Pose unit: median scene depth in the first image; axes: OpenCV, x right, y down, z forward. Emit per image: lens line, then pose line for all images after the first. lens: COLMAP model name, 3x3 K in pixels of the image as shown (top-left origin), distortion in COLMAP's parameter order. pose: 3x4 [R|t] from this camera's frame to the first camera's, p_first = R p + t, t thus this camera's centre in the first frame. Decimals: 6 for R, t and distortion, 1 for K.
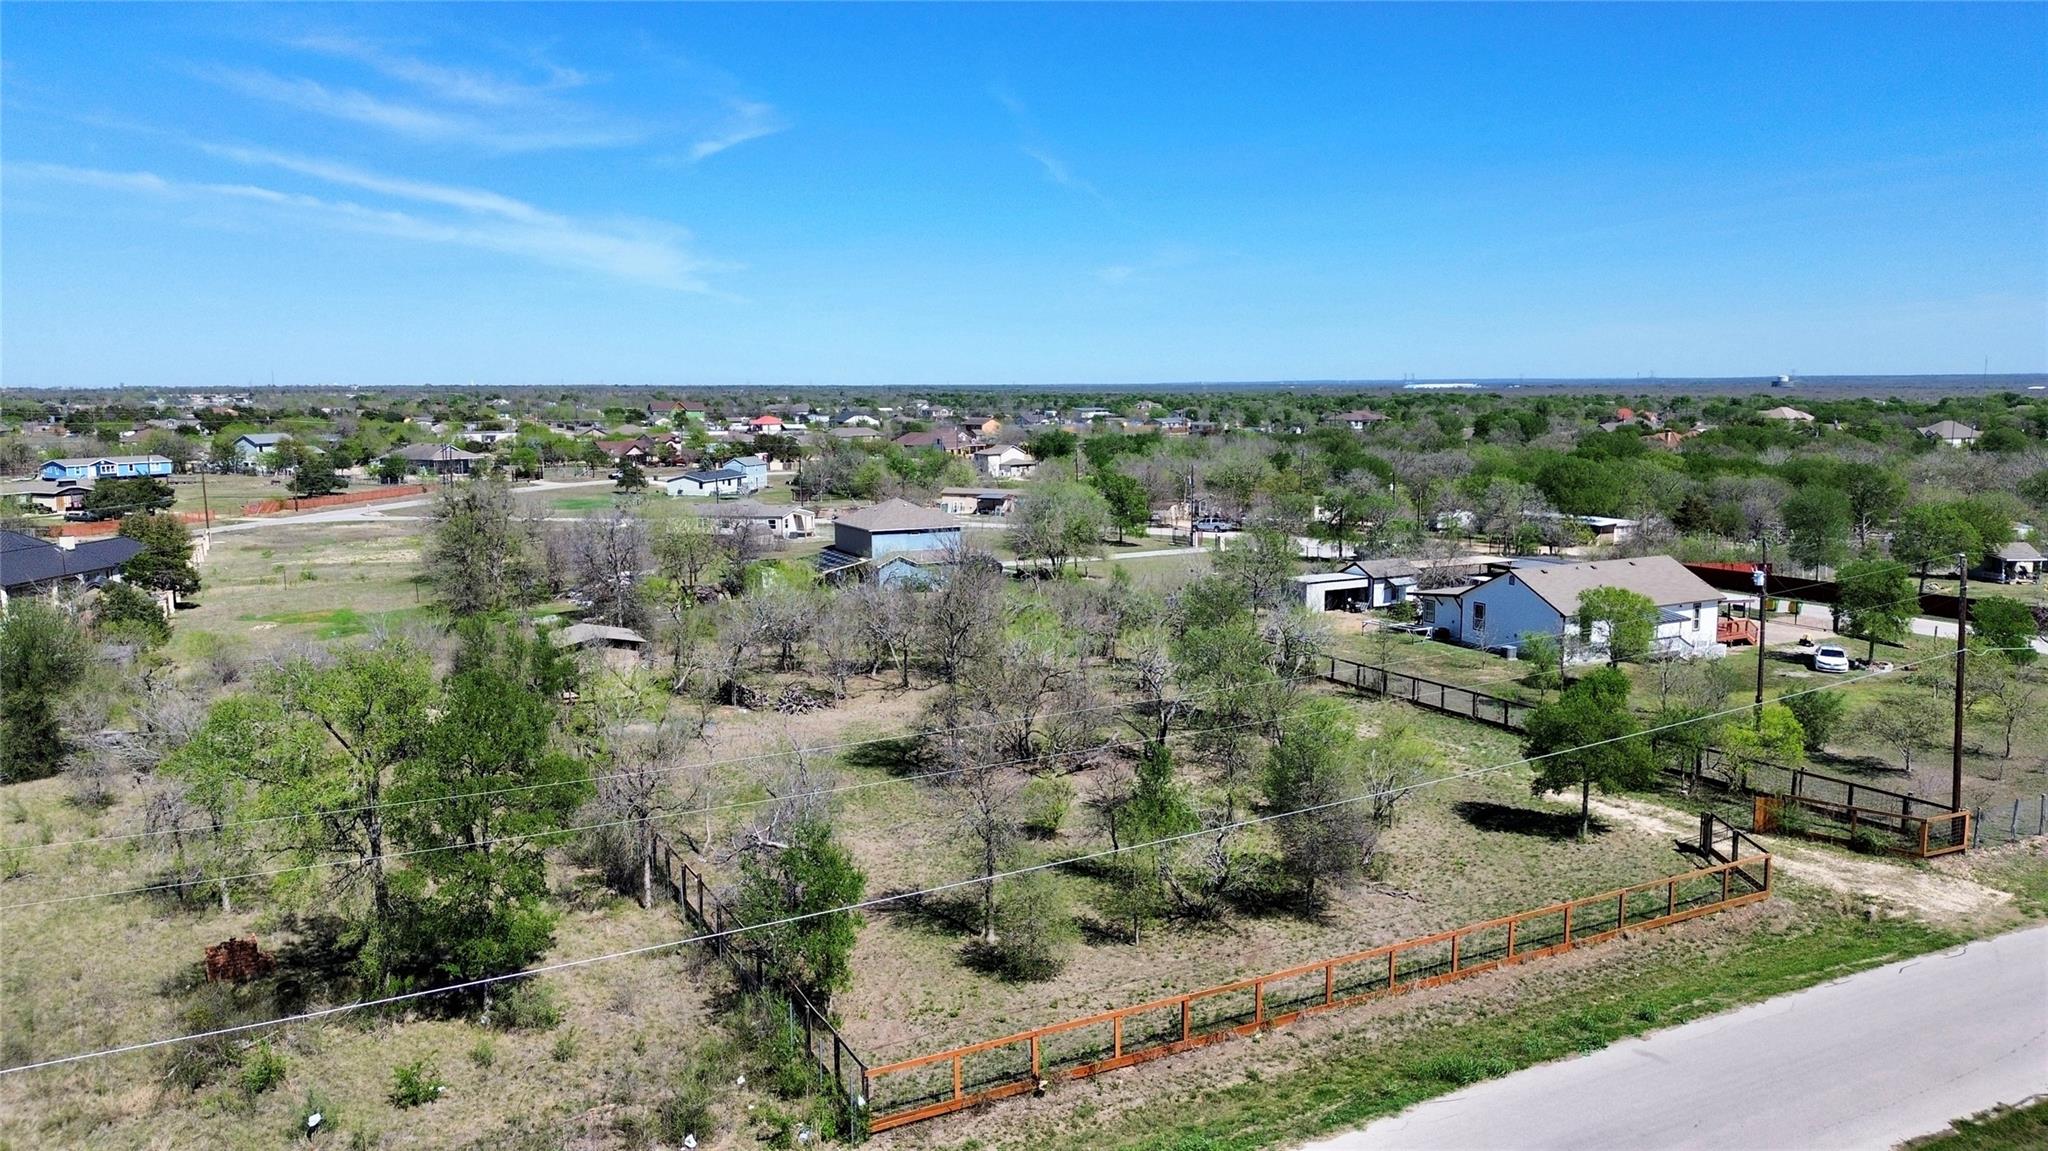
lens RADIAL K [[1443.9, 0, 1029.8], [0, 1443.9, 599.3], [0, 0, 1]] dist [0.049667, -0.043440]
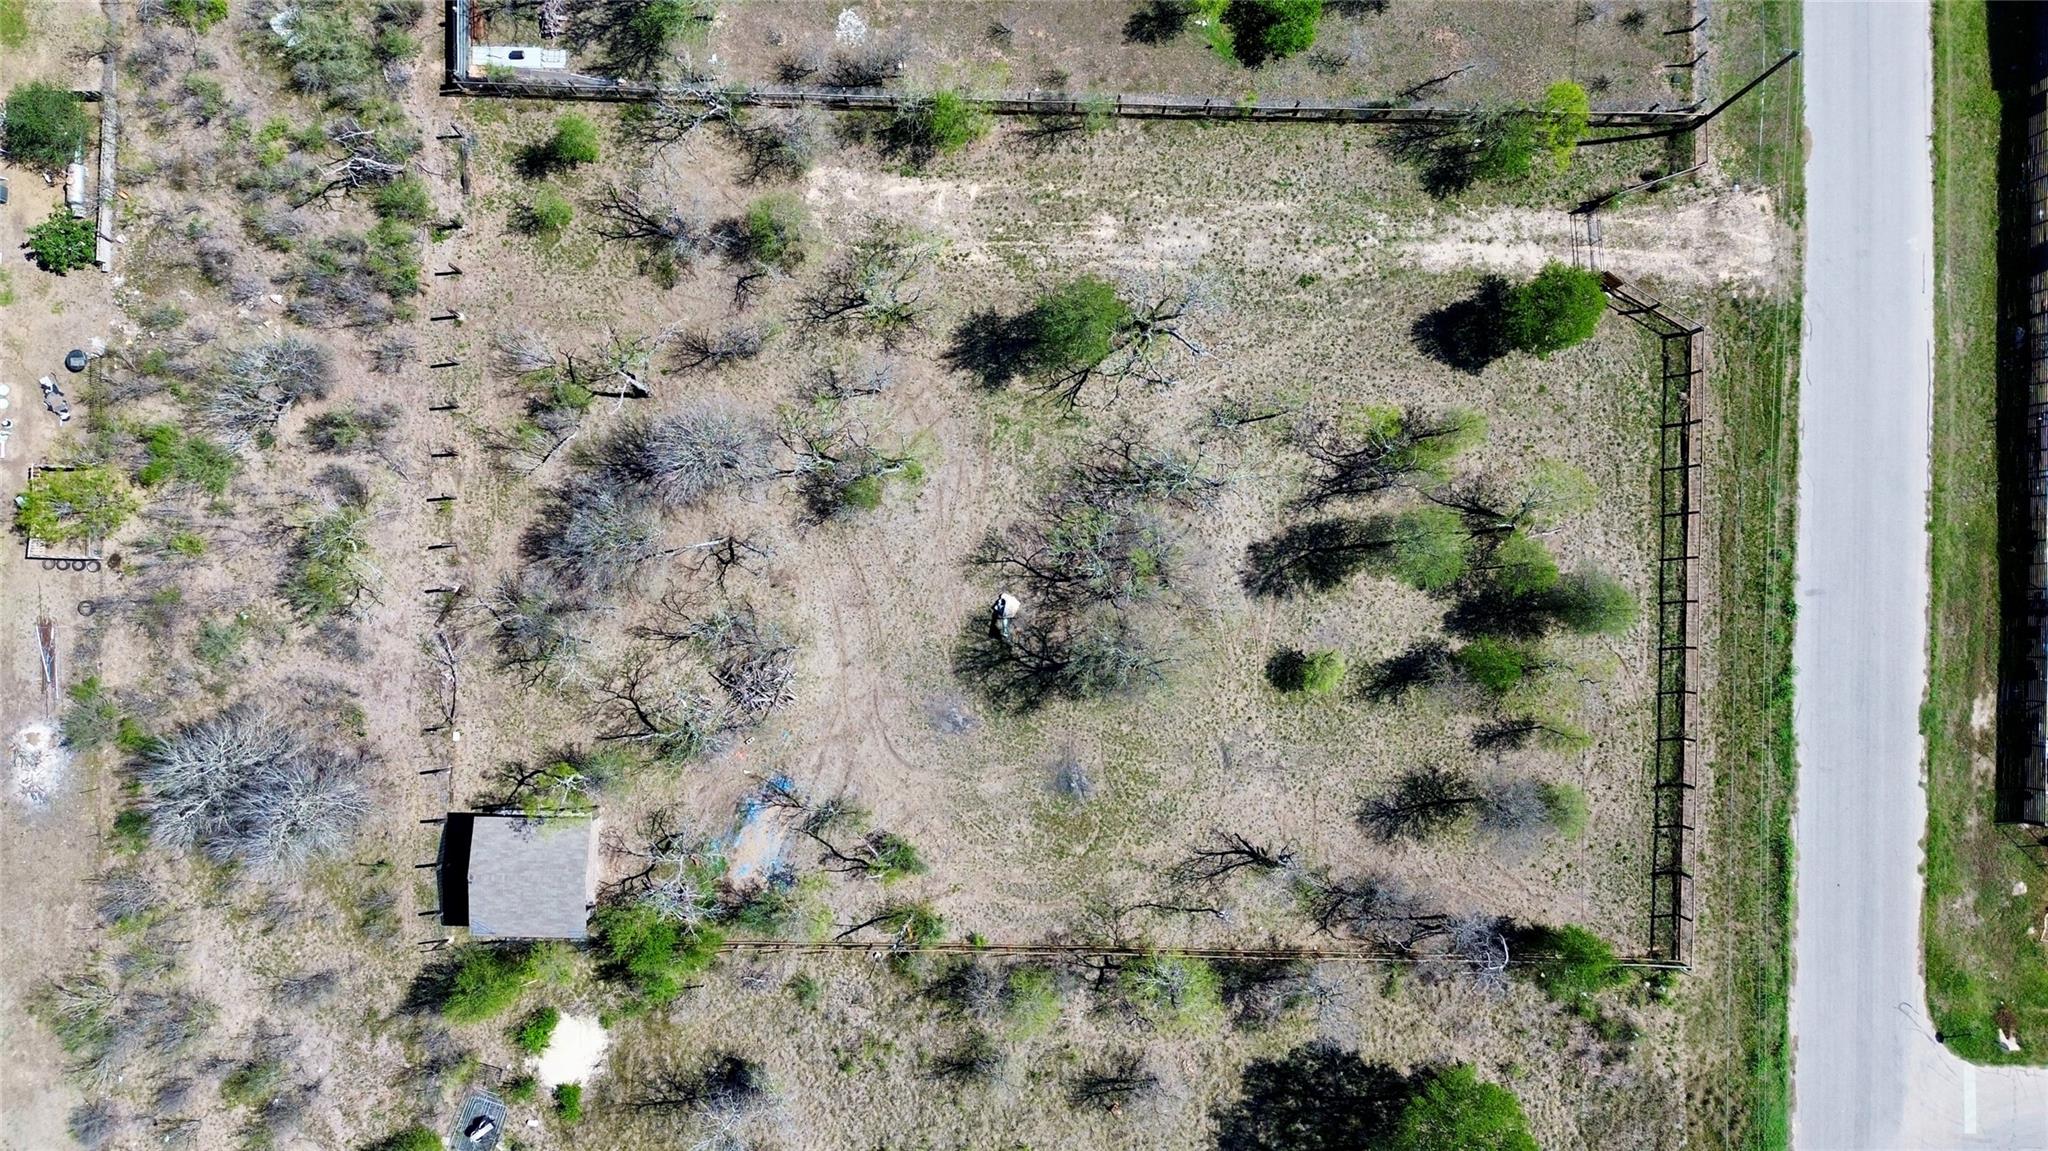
lens RADIAL K [[1443.9, 0, 1026.4], [0, 1443.9, 573.6], [0, 0, 1]] dist [0.049667, -0.043440]
pose [[0.465423, -0.884482, 0.032770, -0.005966], [0.099496, 0.089073, 0.991043, -0.090900], [-0.879479, -0.457993, 0.129459, 0.087395]]
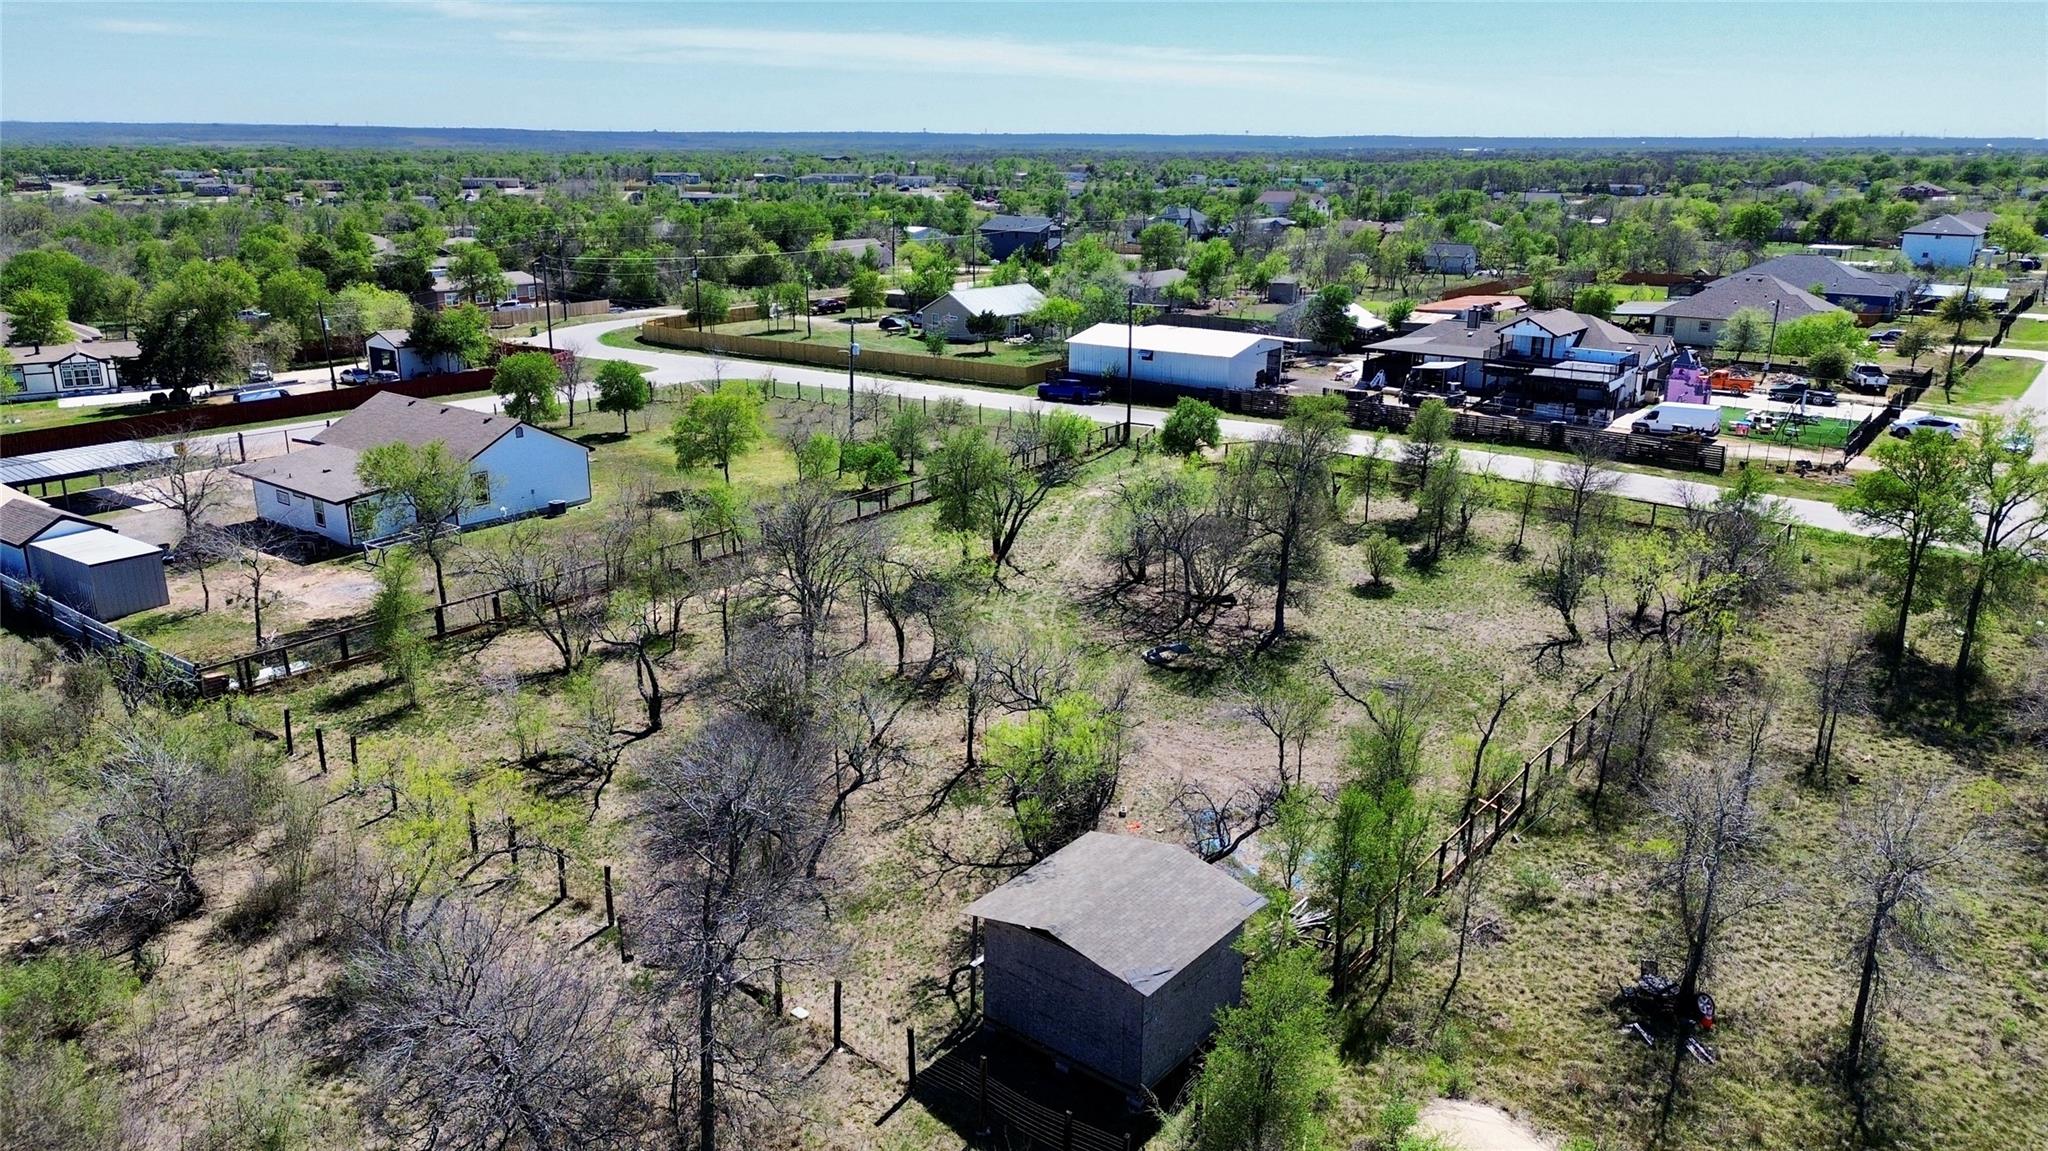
lens RADIAL K [[1443.9, 0, 1021.2], [0, 1443.9, 583.1], [0, 0, 1]] dist [0.049667, -0.043440]
pose [[-0.425504, -0.261586, 0.866325, -0.074775], [0.130253, 0.929640, 0.344679, -0.024583], [-0.895534, 0.259504, -0.361493, 0.137705]]
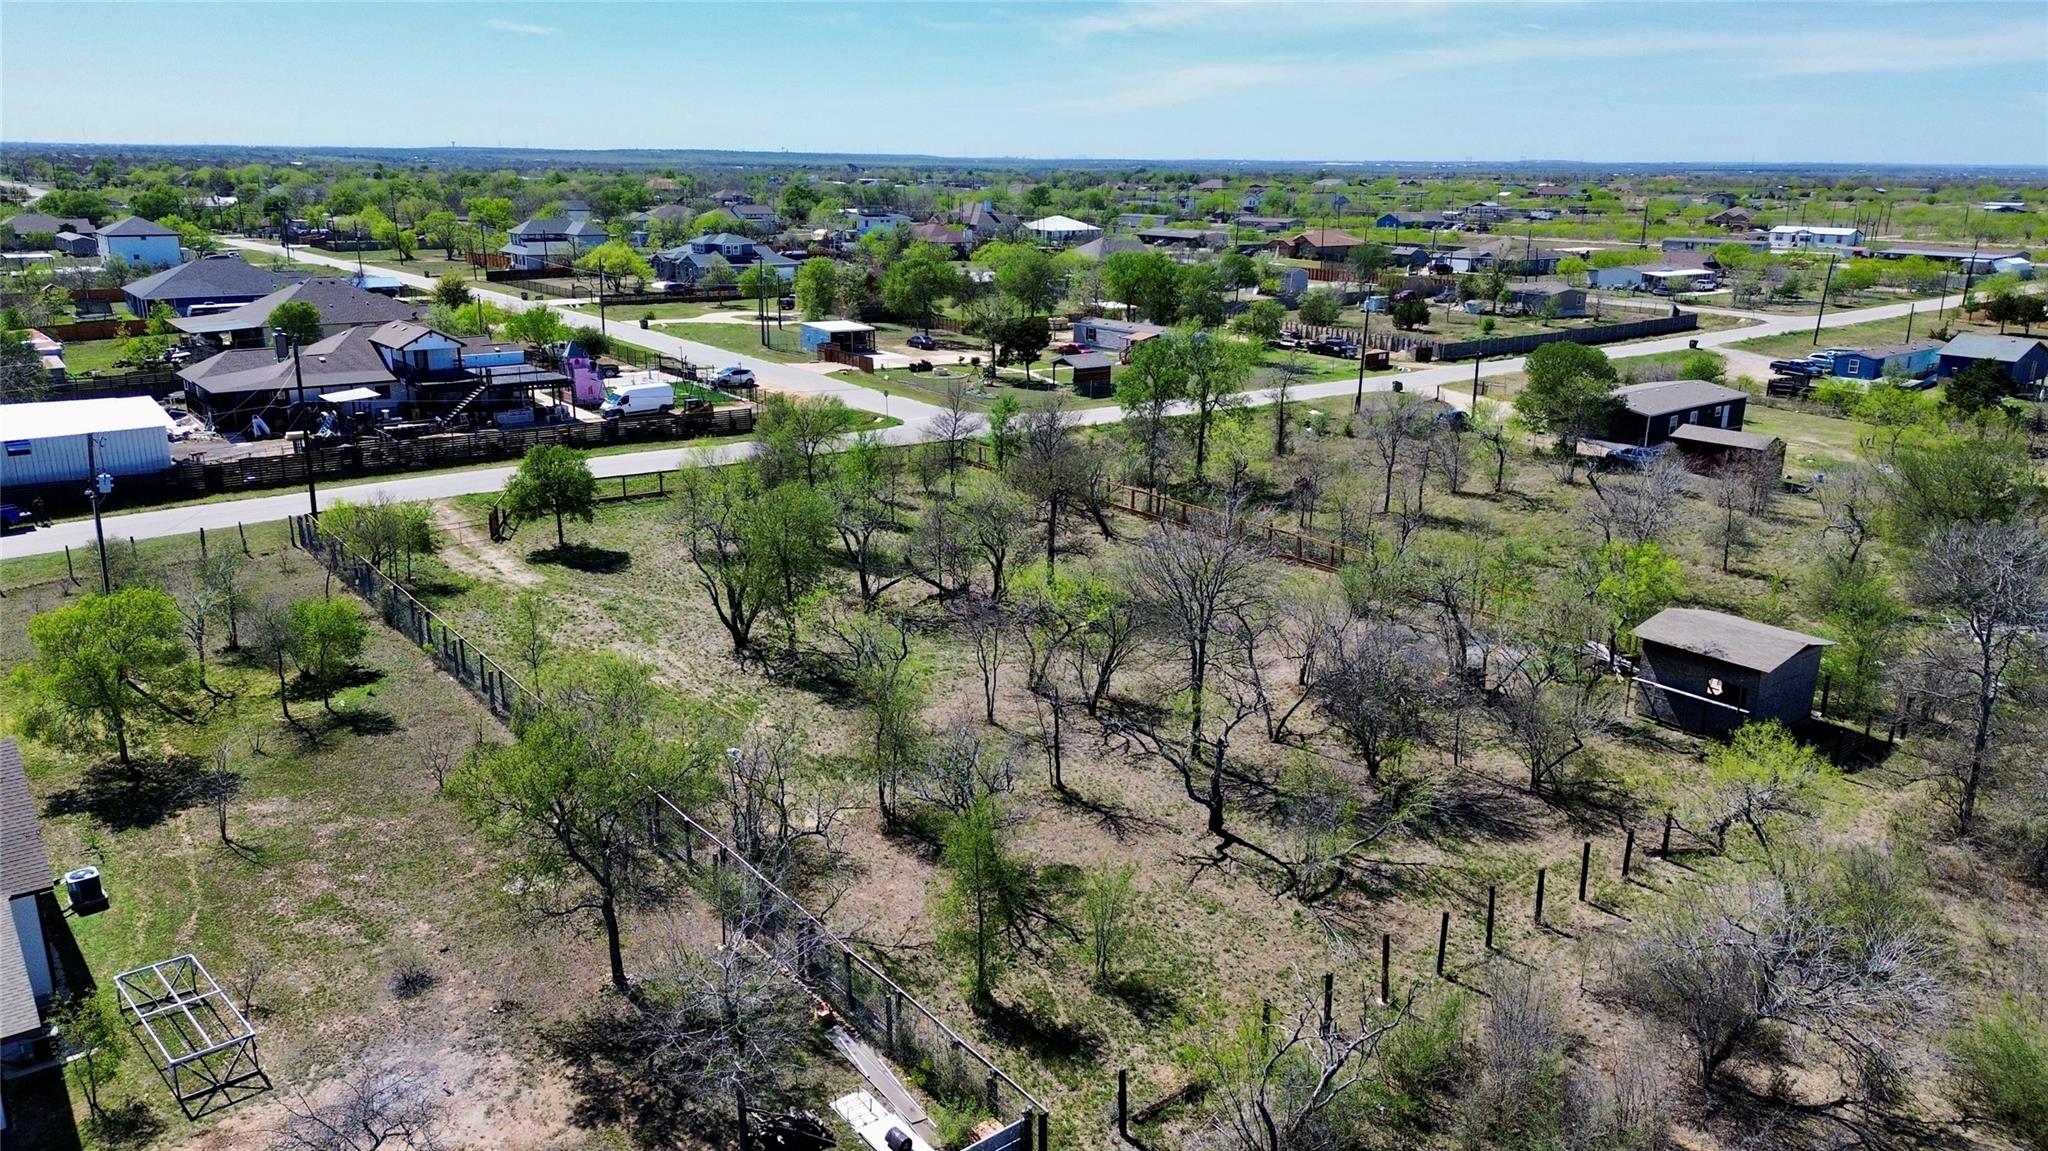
lens RADIAL K [[1443.9, 0, 1029.3], [0, 1443.9, 569.0], [0, 0, 1]] dist [0.049667, -0.043440]
pose [[-0.979358, 0.050581, -0.195701, 0.016468], [-0.034656, 0.911831, 0.409101, -0.031034], [0.199139, 0.407439, -0.891256, 0.180658]]
